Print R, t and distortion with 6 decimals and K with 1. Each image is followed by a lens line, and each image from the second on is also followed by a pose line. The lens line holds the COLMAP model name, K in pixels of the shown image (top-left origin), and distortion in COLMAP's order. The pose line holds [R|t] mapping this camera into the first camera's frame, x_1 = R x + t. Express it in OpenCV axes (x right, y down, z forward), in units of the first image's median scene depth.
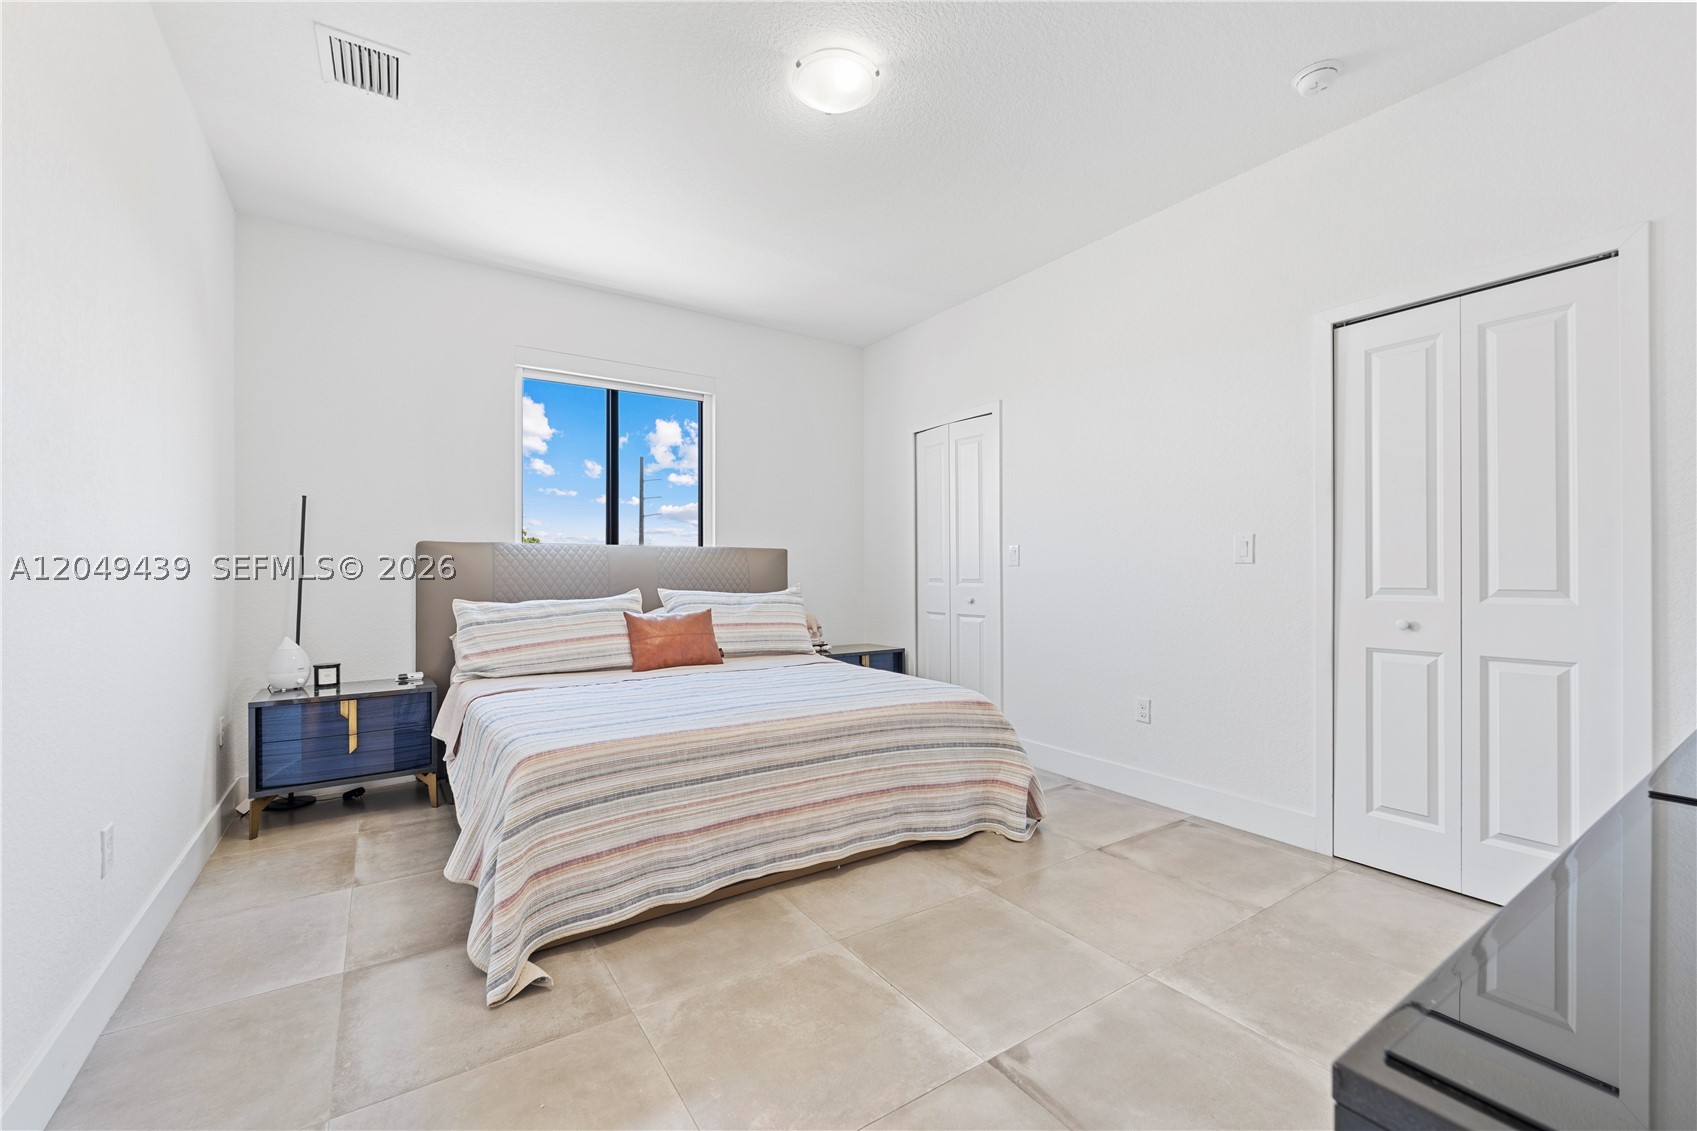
lens RADIAL K [[689.2, 0, 842.4], [0, 689.2, 571.7], [0, 0, 1]] dist [-0.002366, -0.000012]
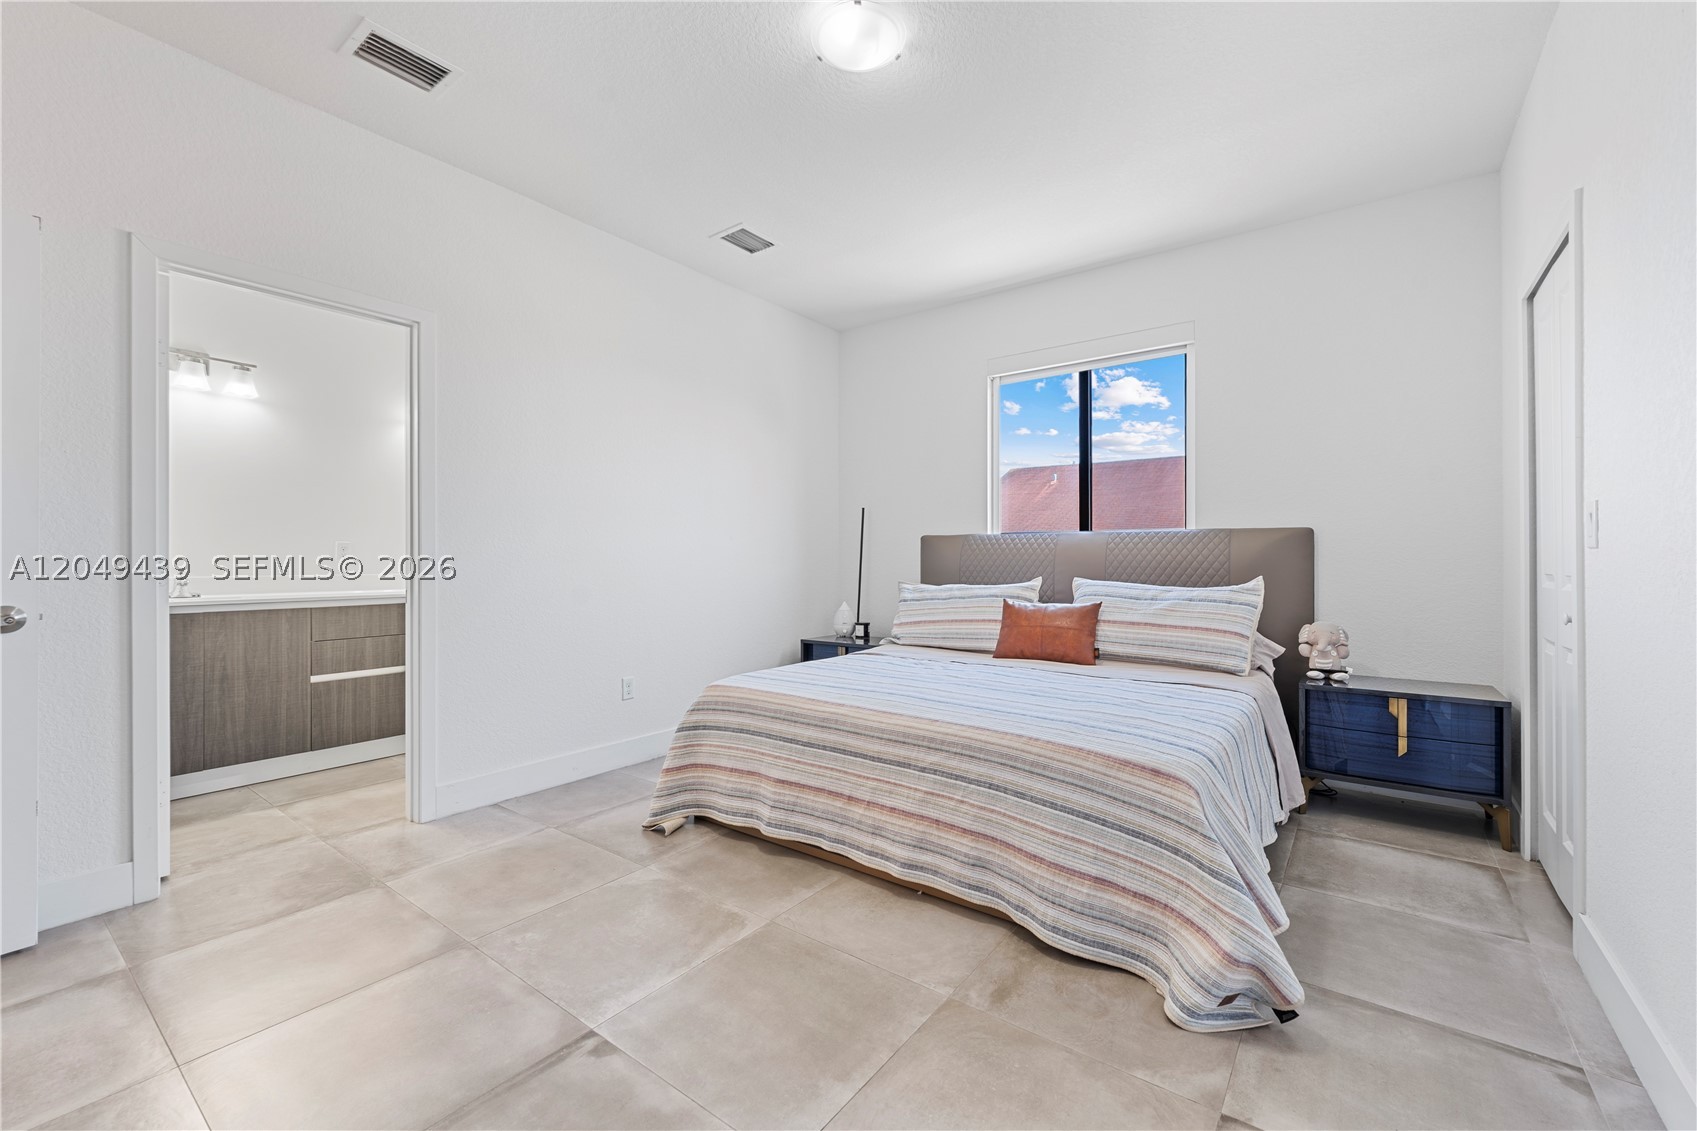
lens RADIAL K [[689.2, 0, 842.4], [0, 689.2, 571.7], [0, 0, 1]] dist [-0.002366, -0.000012]
pose [[0.333464, 0.016455, -0.942619, 0.779360], [-0.001399, 0.999855, 0.016959, 0.002179], [0.942762, -0.004336, 0.333439, 0.606483]]
